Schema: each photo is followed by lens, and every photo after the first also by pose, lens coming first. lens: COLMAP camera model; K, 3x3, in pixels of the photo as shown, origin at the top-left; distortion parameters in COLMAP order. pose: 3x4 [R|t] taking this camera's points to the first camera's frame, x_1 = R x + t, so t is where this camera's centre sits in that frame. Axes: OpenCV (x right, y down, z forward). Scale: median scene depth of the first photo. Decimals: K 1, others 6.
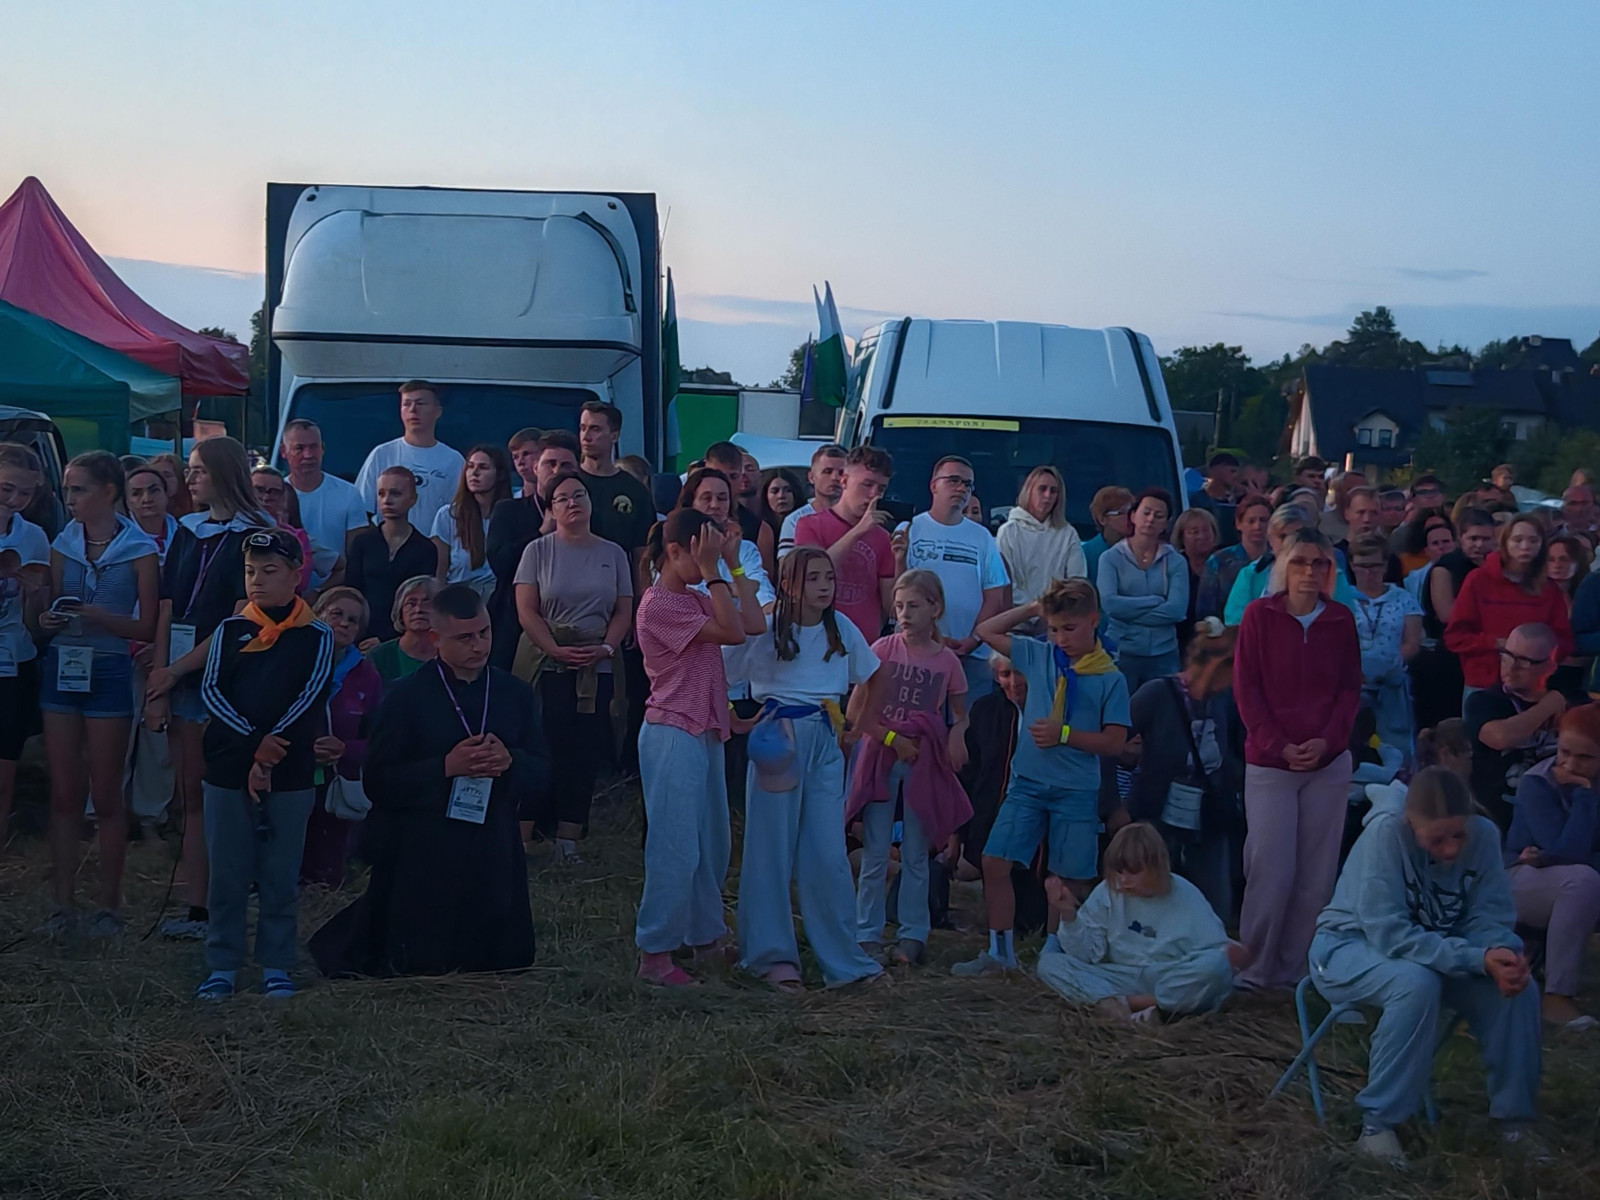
lens RADIAL K [[2508.9, 0, 783.9], [0, 2508.9, 597.7], [0, 0, 1]] dist [0.115385, 0.000000]
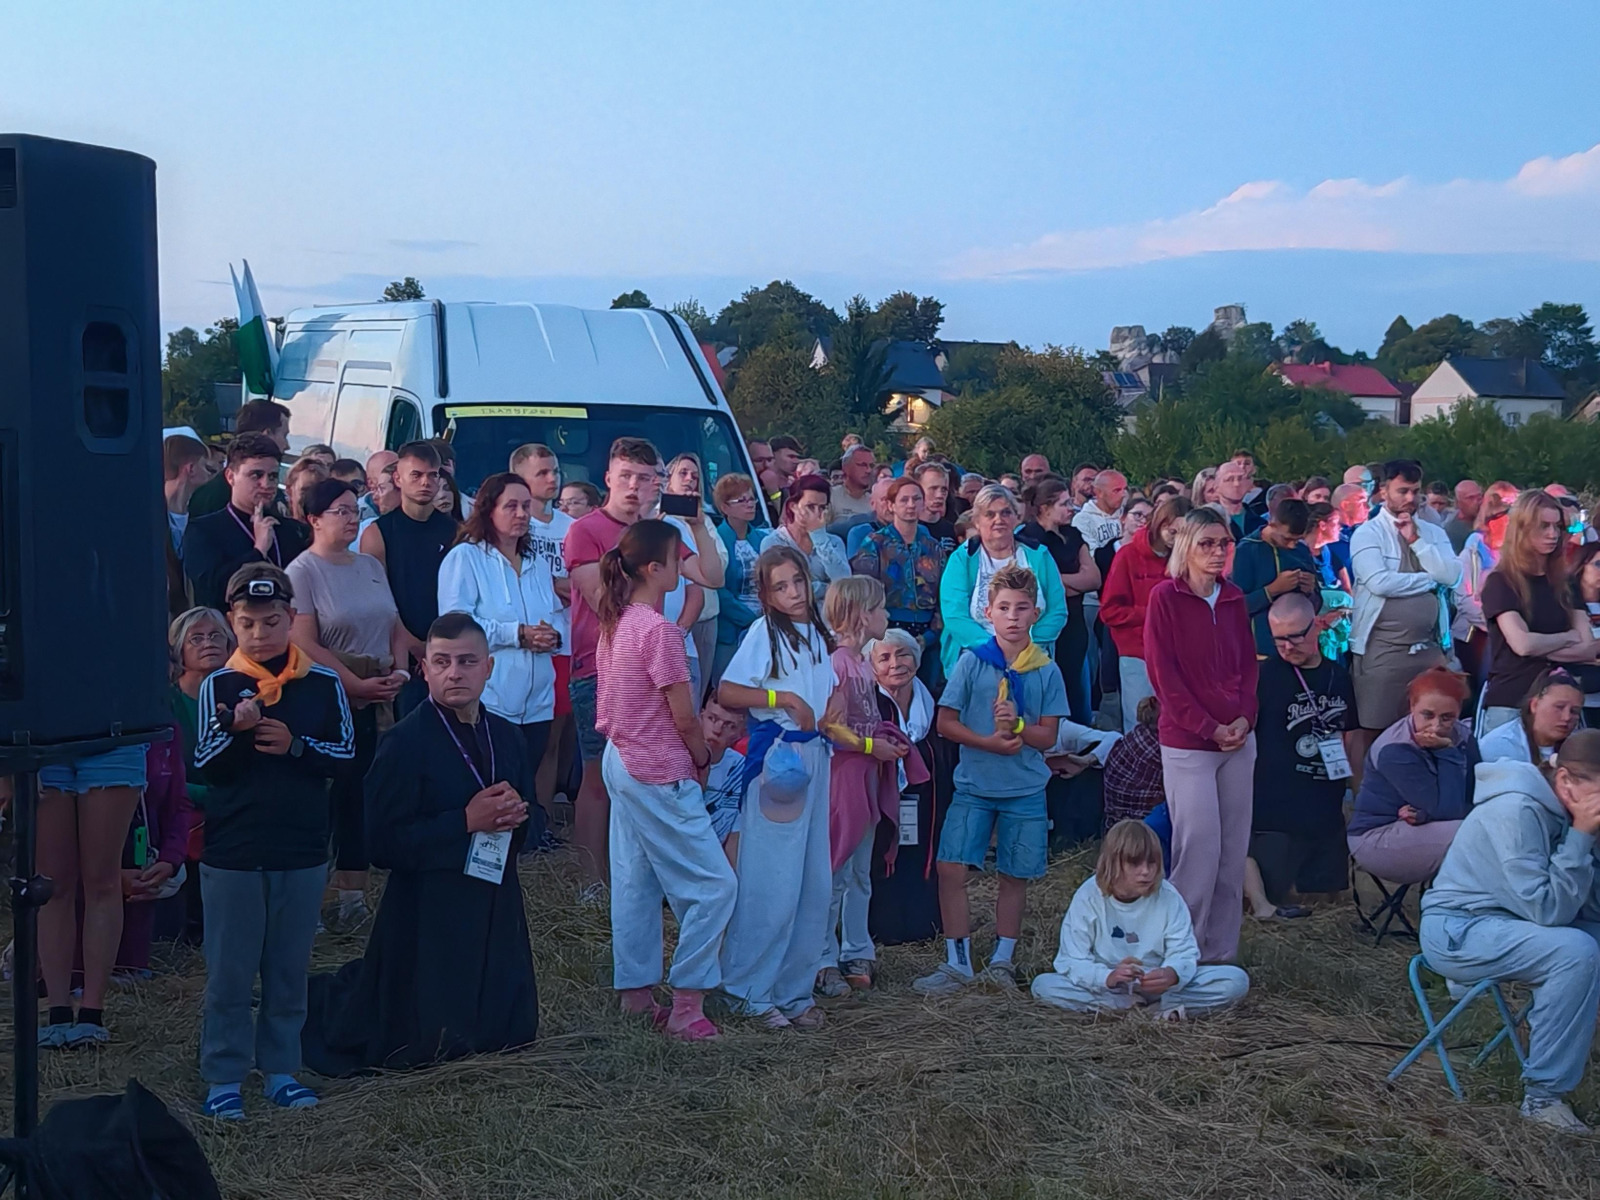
lens RADIAL K [[2508.9, 0, 826.3], [0, 2508.9, 627.5], [0, 0, 1]] dist [0.115385, 0.000000]
pose [[0.944679, -0.062437, 0.321998, -0.265145], [0.055675, 0.997993, 0.030178, -0.019057], [-0.323236, -0.010582, 0.946259, 0.104533]]
